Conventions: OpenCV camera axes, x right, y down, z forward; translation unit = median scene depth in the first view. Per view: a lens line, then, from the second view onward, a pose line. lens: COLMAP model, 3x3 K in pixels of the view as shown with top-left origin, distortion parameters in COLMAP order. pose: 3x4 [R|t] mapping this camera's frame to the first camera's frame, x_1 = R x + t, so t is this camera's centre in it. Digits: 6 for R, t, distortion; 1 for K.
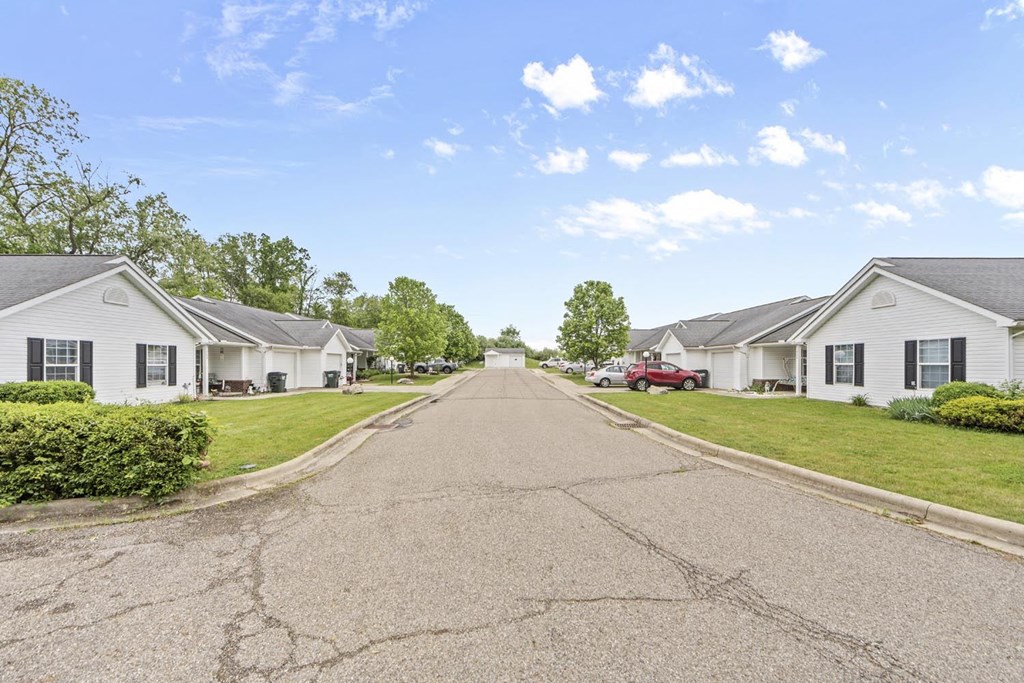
lens RADIAL K [[512.6, 0, 512.0], [0, 512.6, 341.5], [0, 0, 1]] dist [0.001278, 0.000215]
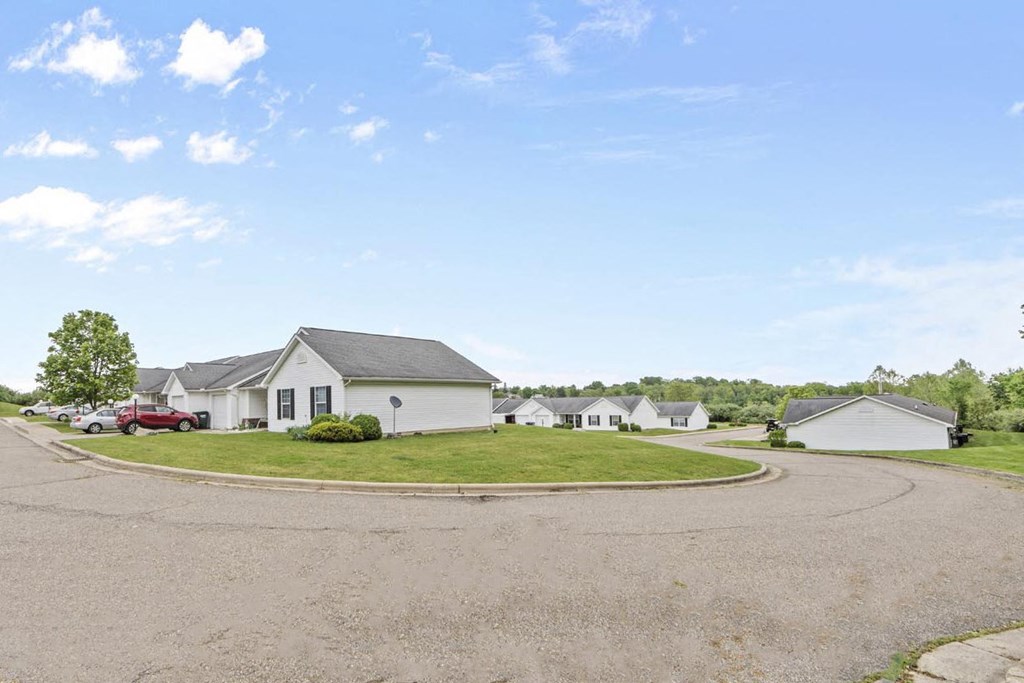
lens RADIAL K [[581.0, 0, 511.5], [0, 581.0, 379.6], [0, 0, 1]] dist [-0.002311, -0.000933]
pose [[0.734312, 0.017754, 0.678579, 0.025032], [-0.015125, 0.999838, -0.009792, -0.006094], [-0.678643, -0.003074, 0.734462, -0.241253]]
